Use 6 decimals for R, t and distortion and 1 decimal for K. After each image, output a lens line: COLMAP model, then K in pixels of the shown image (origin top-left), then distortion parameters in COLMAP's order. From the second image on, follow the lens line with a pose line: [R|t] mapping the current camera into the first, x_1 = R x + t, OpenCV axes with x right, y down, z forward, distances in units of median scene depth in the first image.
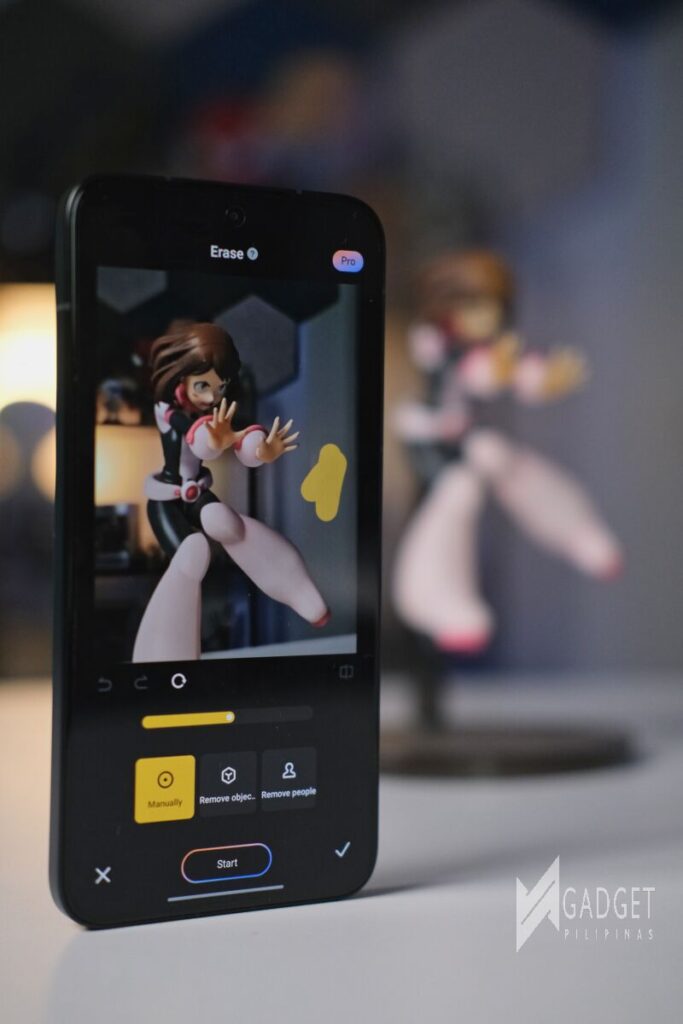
lens RADIAL K [[1597.3, 0, 340.6], [0, 1597.3, 514.1], [0, 0, 1]] dist [0.243220, 0.000000]
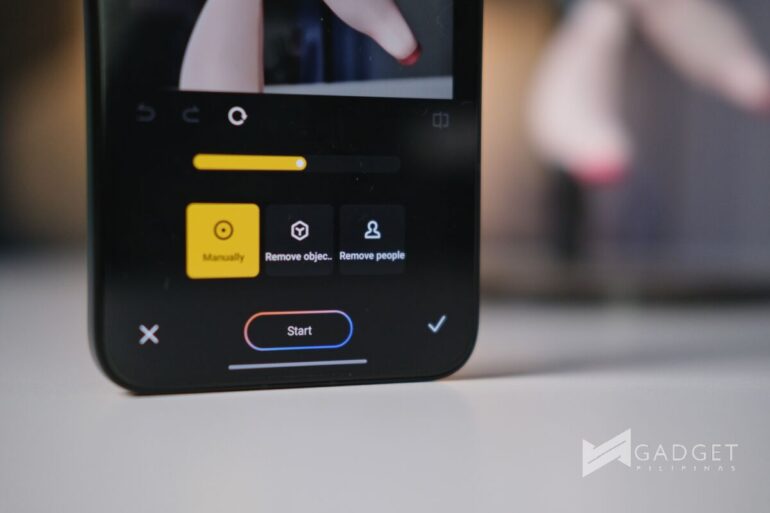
lens RADIAL K [[1201.1, 0, 386.2], [0, 1201.1, 254.8], [0, 0, 1]] dist [0.243220, 0.000000]
pose [[0.994127, -0.002397, -0.108197, 0.045828], [0.005201, 0.999657, 0.025648, 0.159166], [0.108098, -0.026060, 0.993799, 0.366041]]
